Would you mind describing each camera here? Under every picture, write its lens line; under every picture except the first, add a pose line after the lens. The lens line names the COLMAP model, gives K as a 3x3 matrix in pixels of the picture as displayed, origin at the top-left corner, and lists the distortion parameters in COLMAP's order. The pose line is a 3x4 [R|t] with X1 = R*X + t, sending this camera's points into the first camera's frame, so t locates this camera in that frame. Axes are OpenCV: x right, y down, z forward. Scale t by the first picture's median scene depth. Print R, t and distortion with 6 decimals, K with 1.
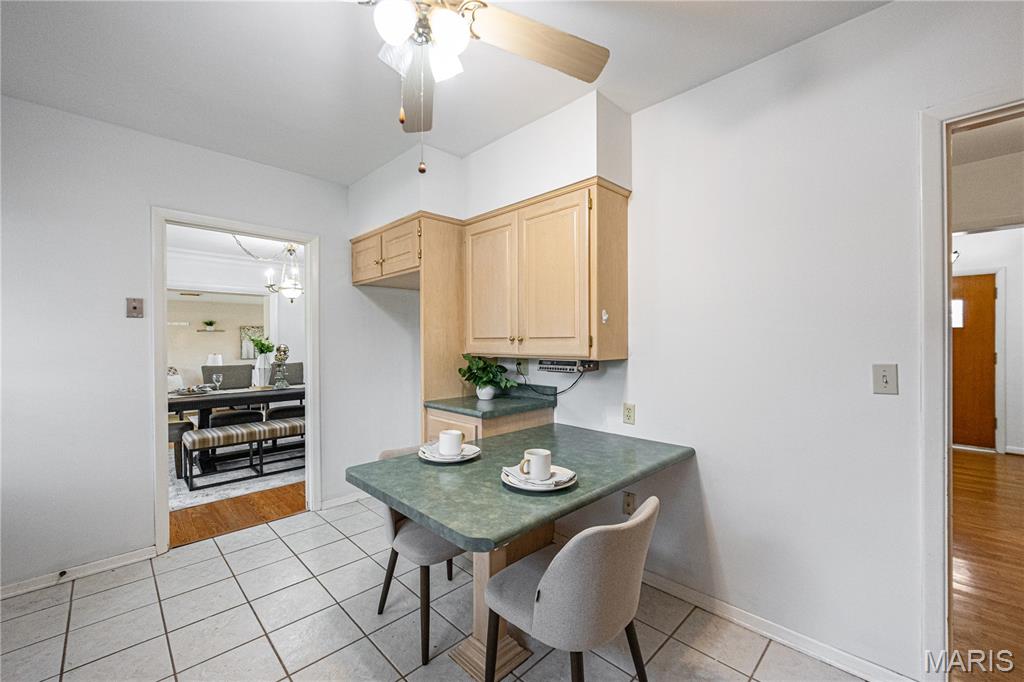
lens RADIAL K [[412.2, 0, 506.0], [0, 412.2, 338.5], [0, 0, 1]] dist [0.009378, -0.000146]
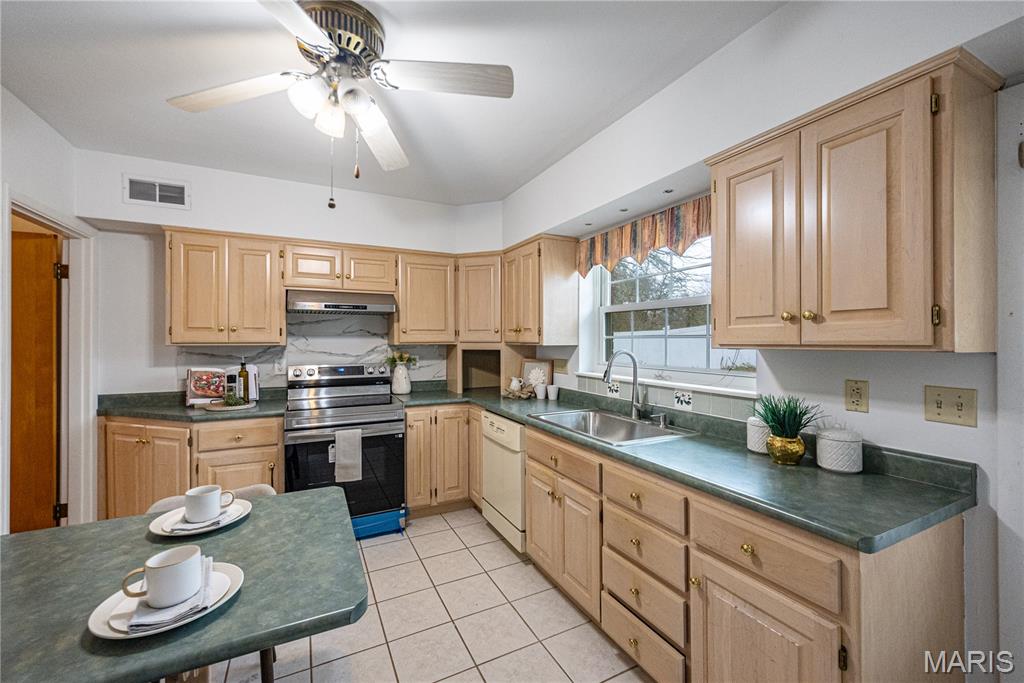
lens RADIAL K [[412.2, 0, 515.5], [0, 412.2, 342.2], [0, 0, 1]] dist [0.009378, -0.000146]
pose [[-0.957095, 0.002025, 0.289768, -0.780391], [0.001688, 0.999998, -0.001414, -0.045654], [-0.289770, -0.000864, -0.957096, 1.532602]]
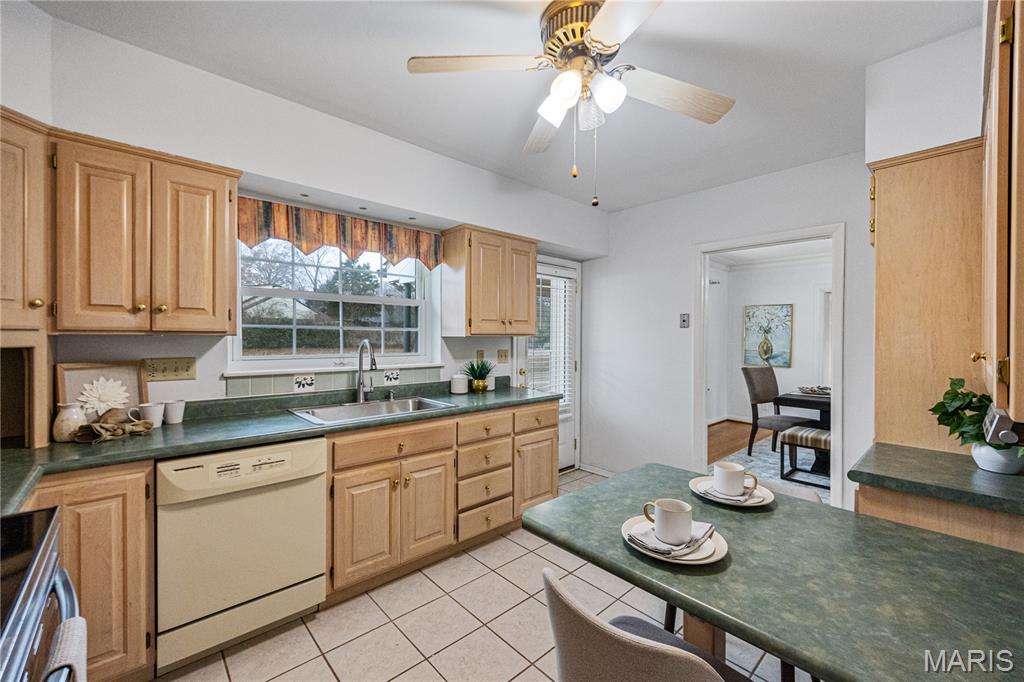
lens RADIAL K [[412.2, 0, 512.7], [0, 412.2, 338.7], [0, 0, 1]] dist [0.009378, -0.000146]
pose [[-0.032310, 0.010833, -0.999419, 0.776136], [-0.001118, 0.999940, 0.010875, -0.039535], [0.999477, 0.001469, -0.032296, 0.664885]]
